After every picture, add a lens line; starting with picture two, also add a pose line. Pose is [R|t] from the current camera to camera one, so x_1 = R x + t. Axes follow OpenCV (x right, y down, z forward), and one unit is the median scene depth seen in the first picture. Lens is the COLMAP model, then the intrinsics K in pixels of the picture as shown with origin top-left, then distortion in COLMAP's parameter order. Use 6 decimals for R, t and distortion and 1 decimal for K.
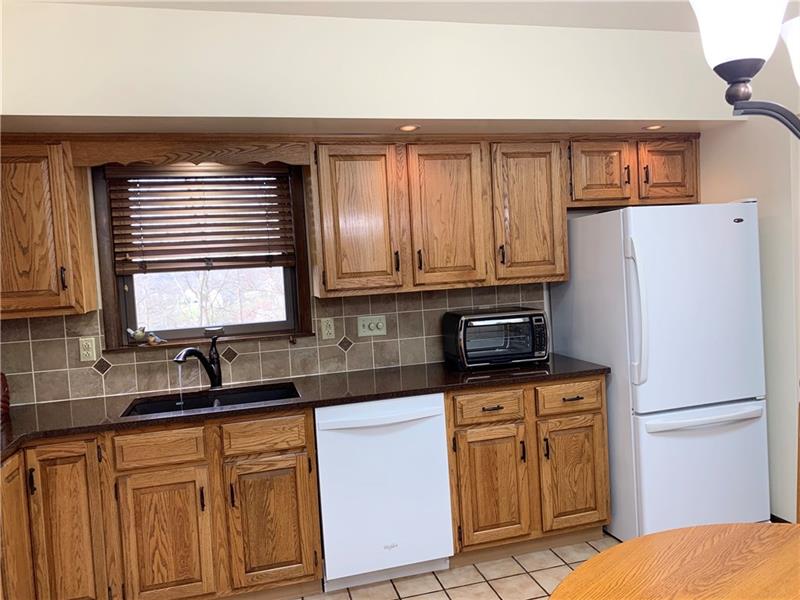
lens RADIAL K [[611.2, 0, 400.0], [0, 611.2, 299.2], [0, 0, 1]] dist [0.004308, 0.000906]
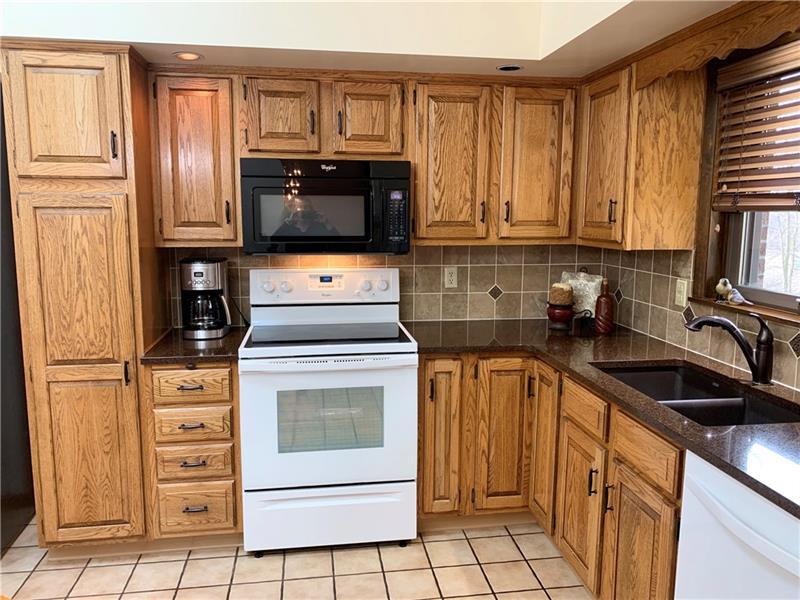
lens RADIAL K [[610.1, 0, 400.7], [0, 610.1, 295.8], [0, 0, 1]] dist [0.007449, -0.007307]
pose [[-0.140807, 0.189395, -0.971753, 0.419688], [-0.058921, 0.978189, 0.199187, -0.067929], [0.988282, 0.085303, -0.126576, 0.706454]]
